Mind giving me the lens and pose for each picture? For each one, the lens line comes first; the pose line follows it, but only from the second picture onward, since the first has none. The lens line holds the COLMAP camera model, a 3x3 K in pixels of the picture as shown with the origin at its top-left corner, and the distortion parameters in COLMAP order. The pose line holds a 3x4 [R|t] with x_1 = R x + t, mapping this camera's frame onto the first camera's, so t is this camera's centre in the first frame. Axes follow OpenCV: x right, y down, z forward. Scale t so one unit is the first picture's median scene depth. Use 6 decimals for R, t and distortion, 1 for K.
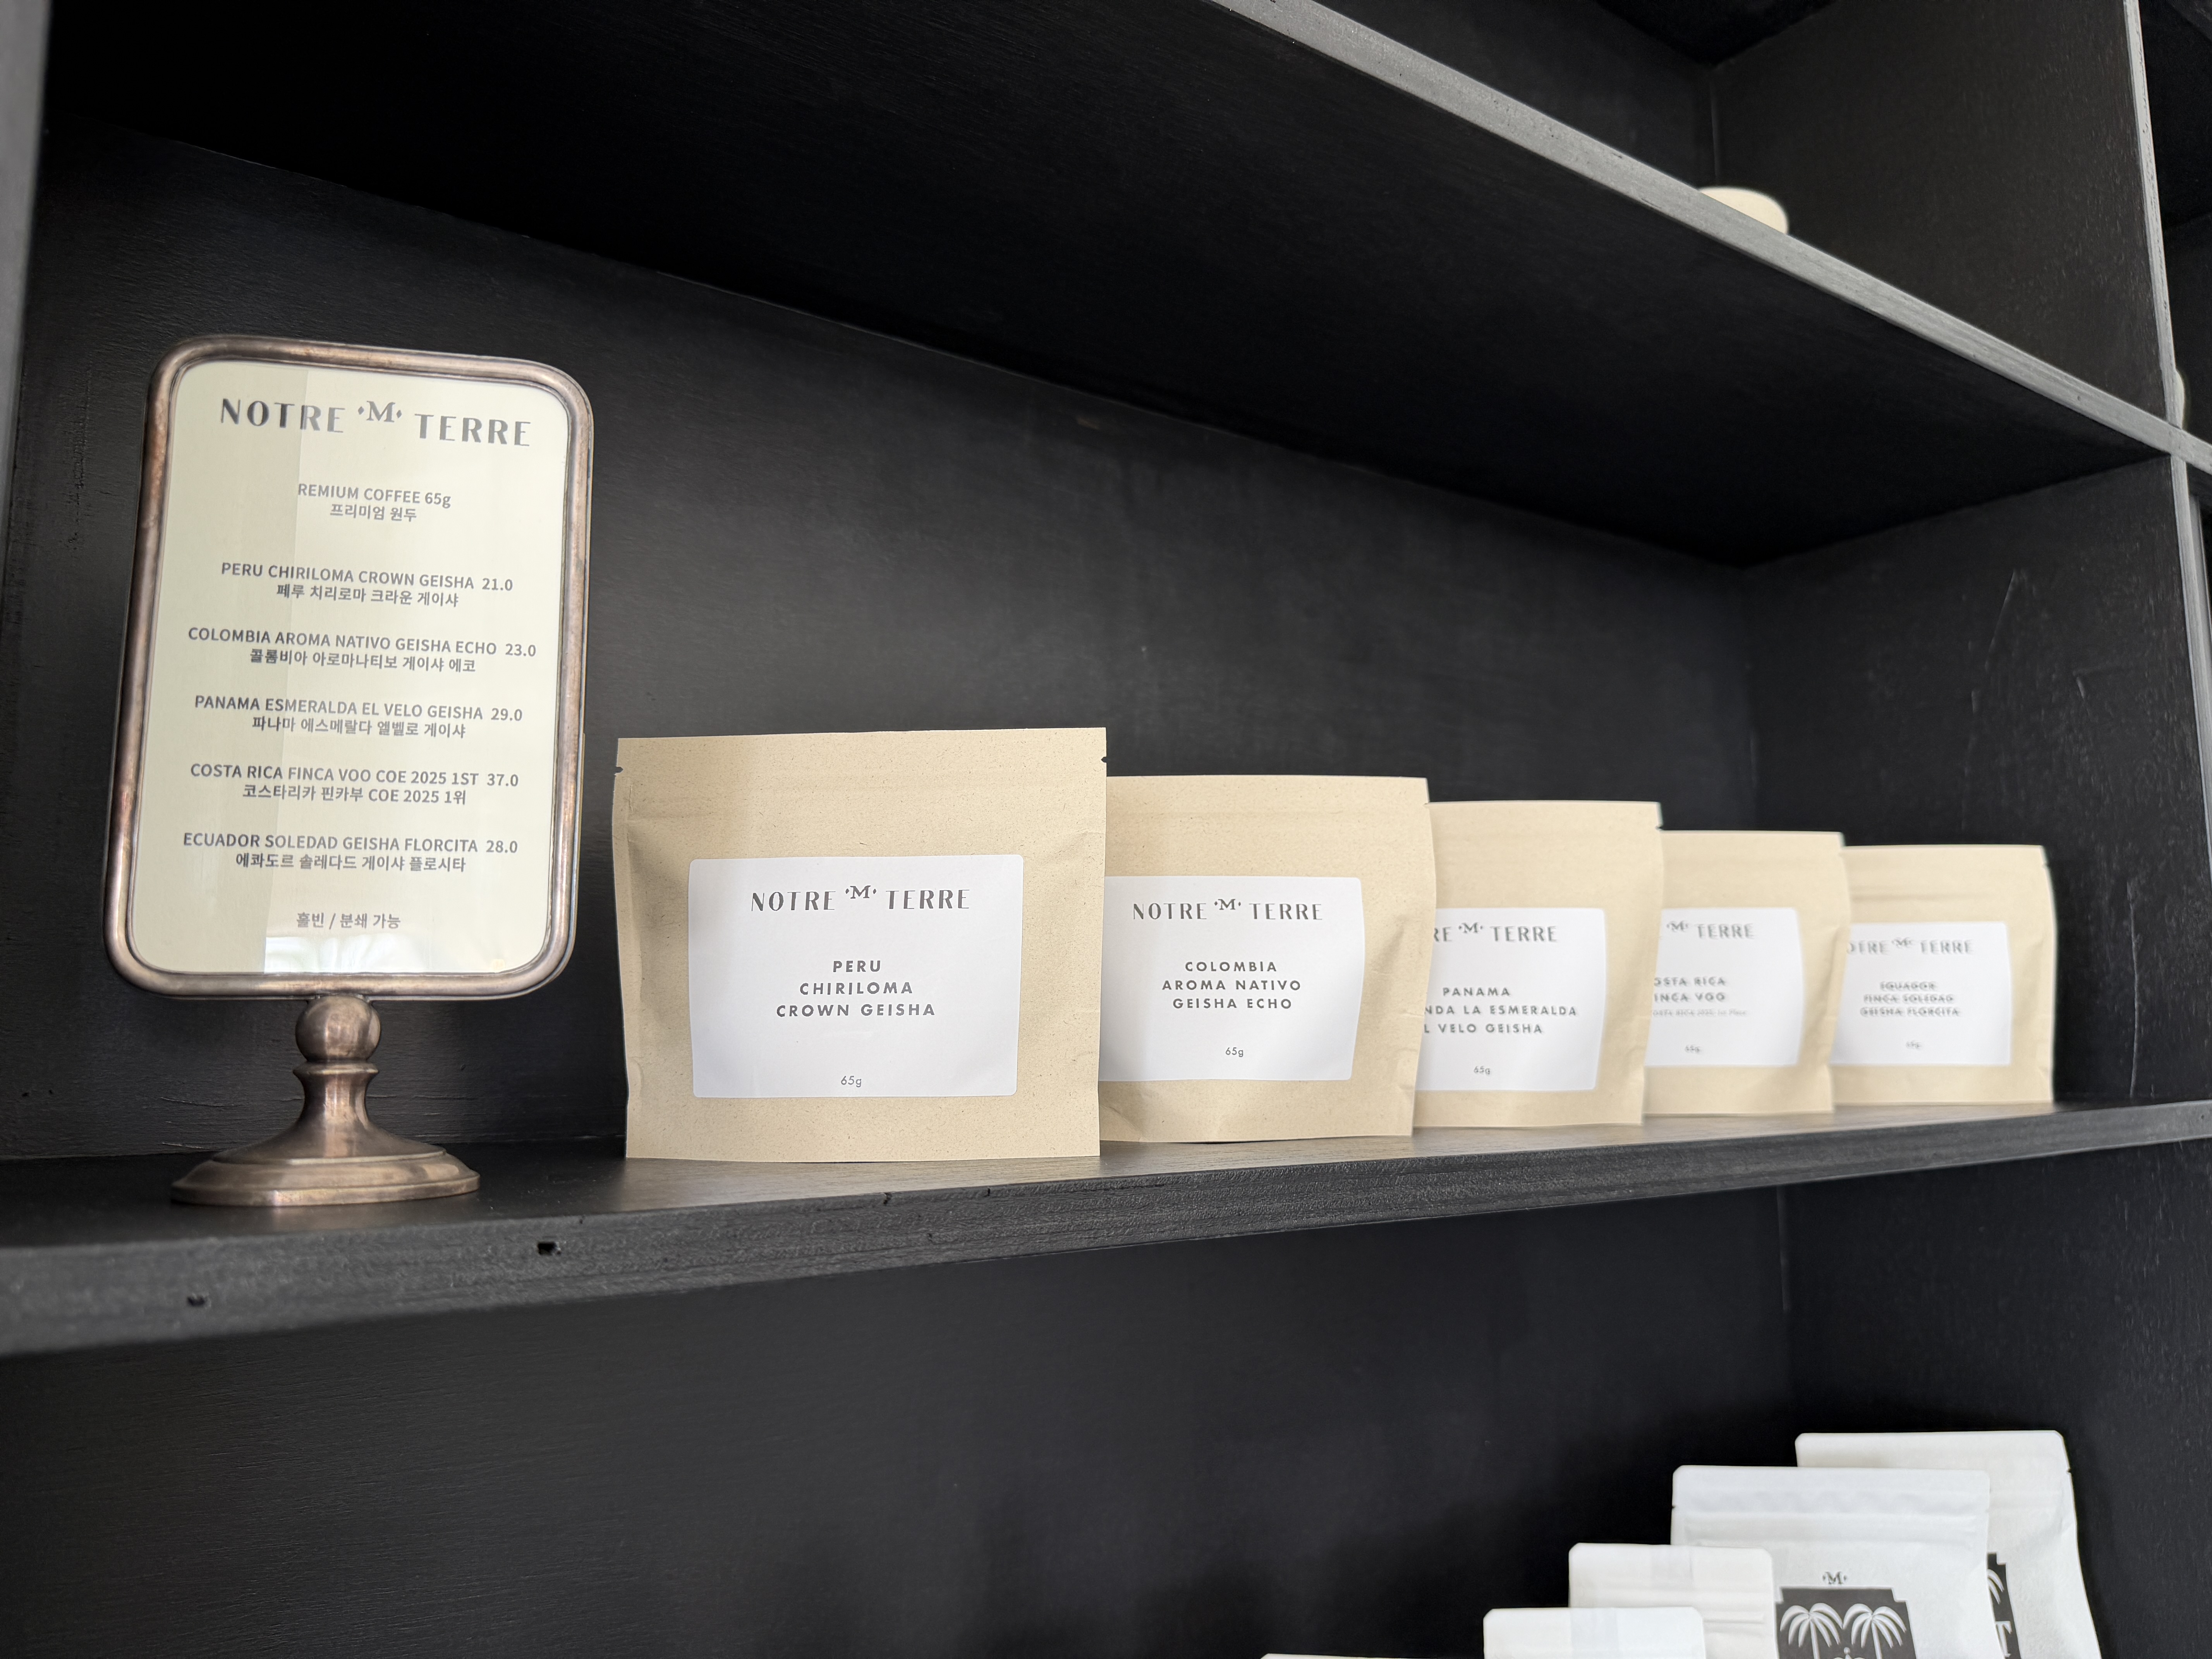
lens RADIAL K [[1588.9, 0, 1085.9], [0, 1588.9, 832.7], [0, 0, 1]] dist [0.058207, -0.116395]
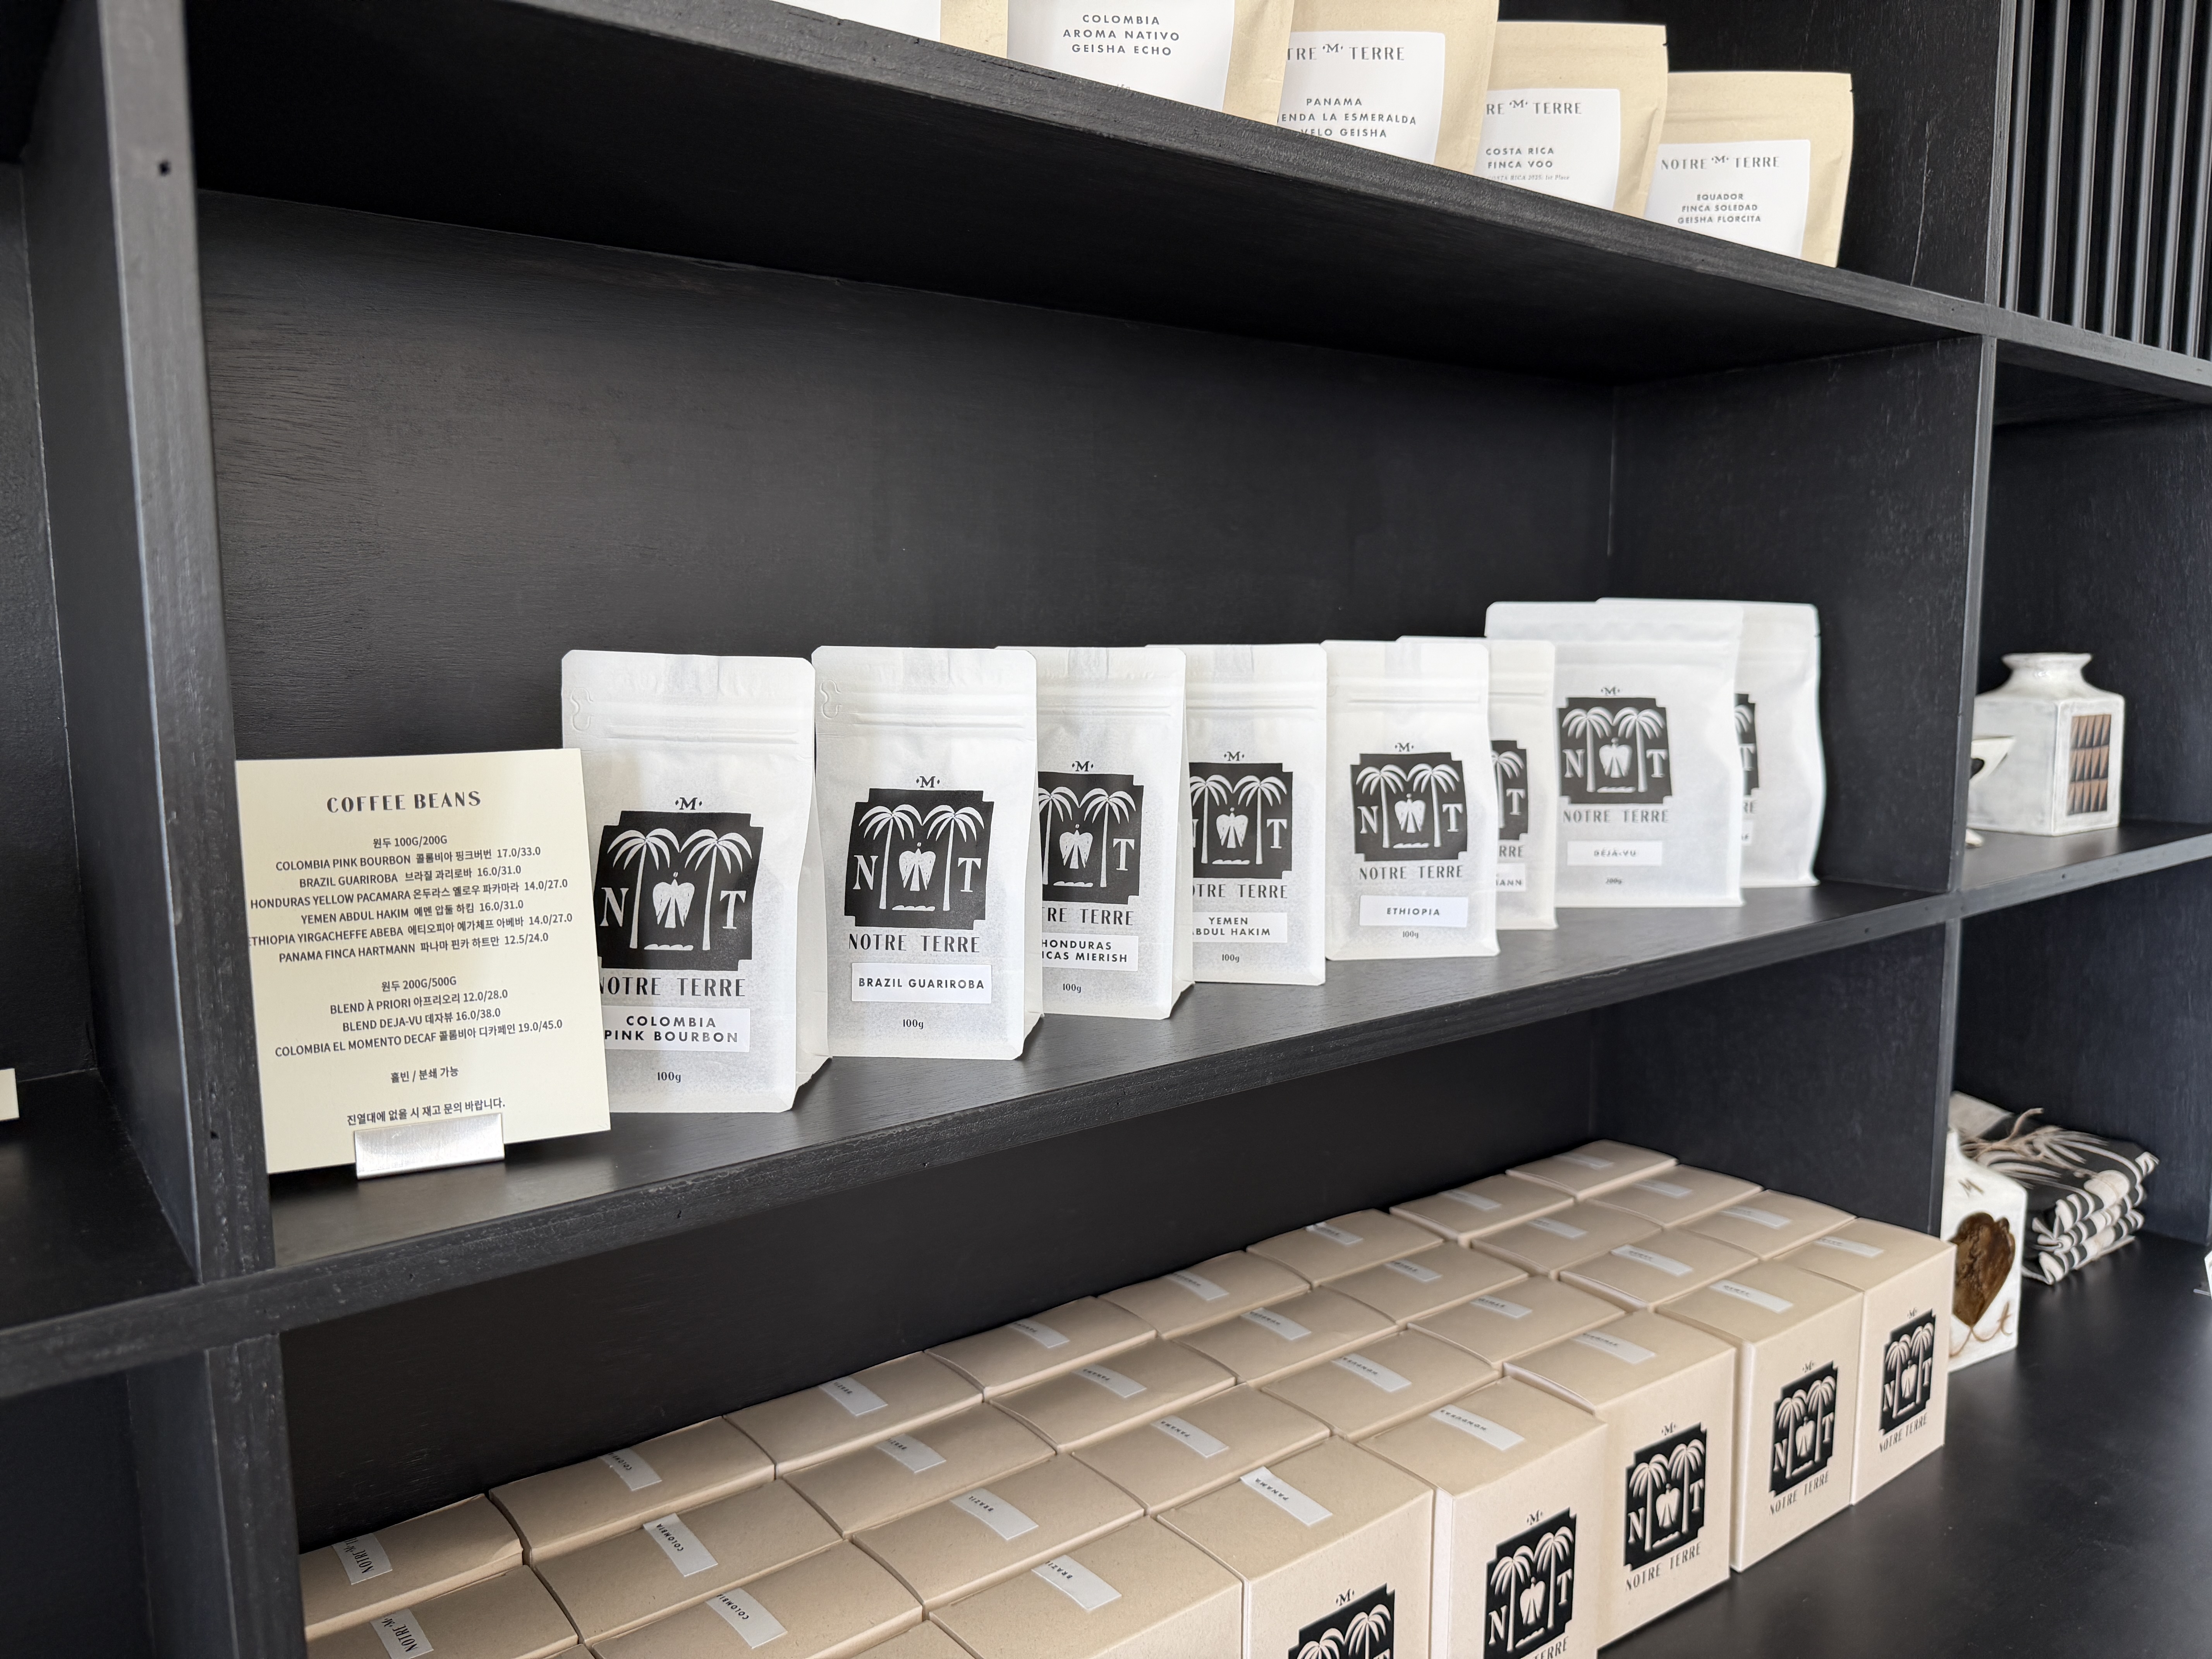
lens RADIAL K [[1631.1, 0, 1106.0], [0, 1631.1, 829.5], [0, 0, 1]] dist [-0.014234, -0.000529]
pose [[0.998498, -0.002917, 0.054716, 0.008490], [-0.011183, 0.966714, 0.255615, 0.256777], [-0.053640, -0.255842, 0.965229, -0.231932]]
